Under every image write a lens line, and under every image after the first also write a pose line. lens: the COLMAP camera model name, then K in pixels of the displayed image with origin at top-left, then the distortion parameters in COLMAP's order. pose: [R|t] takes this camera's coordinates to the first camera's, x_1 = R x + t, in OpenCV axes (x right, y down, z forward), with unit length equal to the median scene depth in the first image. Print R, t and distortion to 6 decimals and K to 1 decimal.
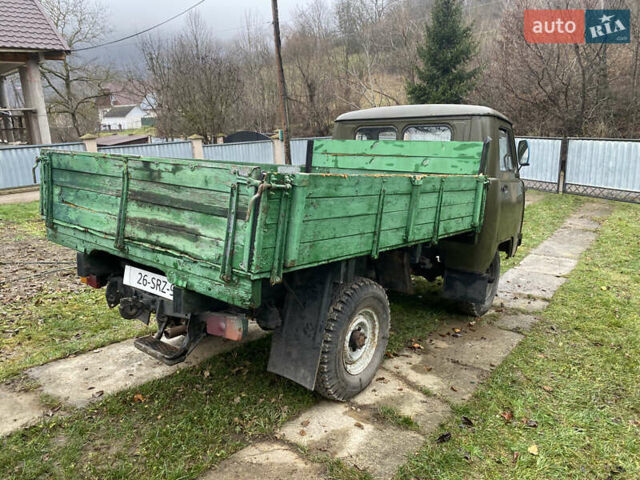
lens RADIAL K [[487.8, 0, 316.5], [0, 487.8, 237.7], [0, 0, 1]] dist [0.085604, -0.117023]
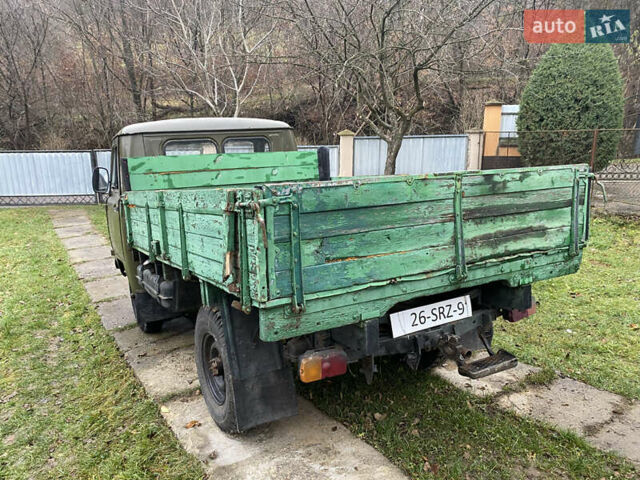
lens RADIAL K [[487.8, 0, 316.5], [0, 487.8, 237.7], [0, 0, 1]] dist [0.085604, -0.117023]
pose [[0.357277, -0.200254, 0.912278, -1.321143], [0.223592, 0.966682, 0.124631, -0.222651], [-0.906841, 0.159450, 0.390149, 0.914281]]
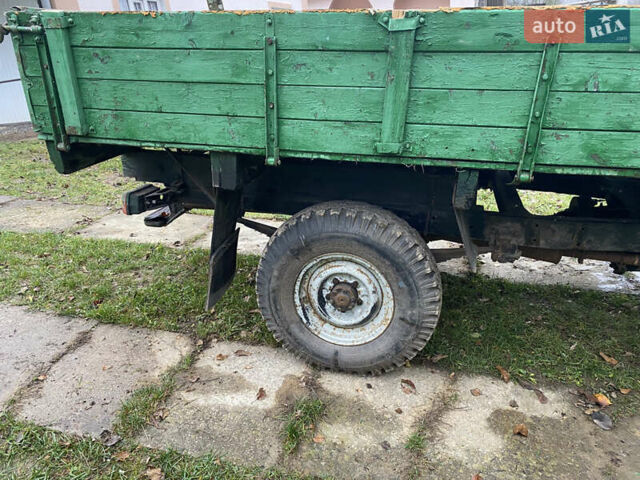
lens RADIAL K [[469.5, 0, 320.0], [0, 469.5, 240.0], [0, 0, 1]] dist [0.000037, -0.000243]
pose [[0.406185, 0.296199, -0.864453, 0.735646], [-0.132692, 0.955100, 0.264910, -0.031658], [0.904105, 0.007104, 0.427251, 0.884450]]
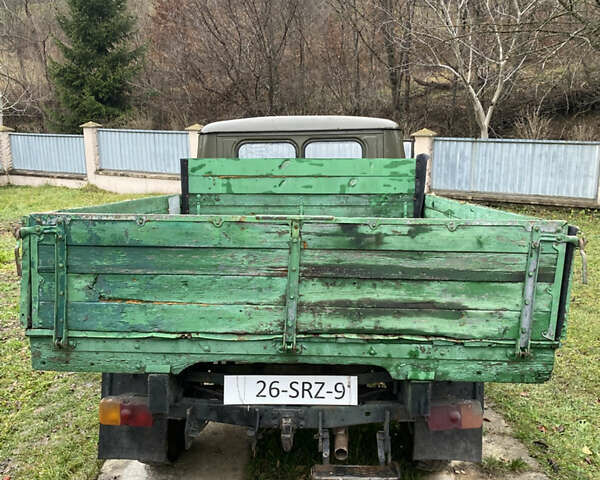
lens RADIAL K [[608.1, 0, 305.1], [0, 608.1, 233.3], [0, 0, 1]] dist [0.169508, -0.437523]
pose [[0.794070, -0.114739, 0.596899, -0.909963], [0.132354, 0.991097, 0.014440, -0.156545], [-0.593241, 0.067536, 0.802187, 0.296394]]
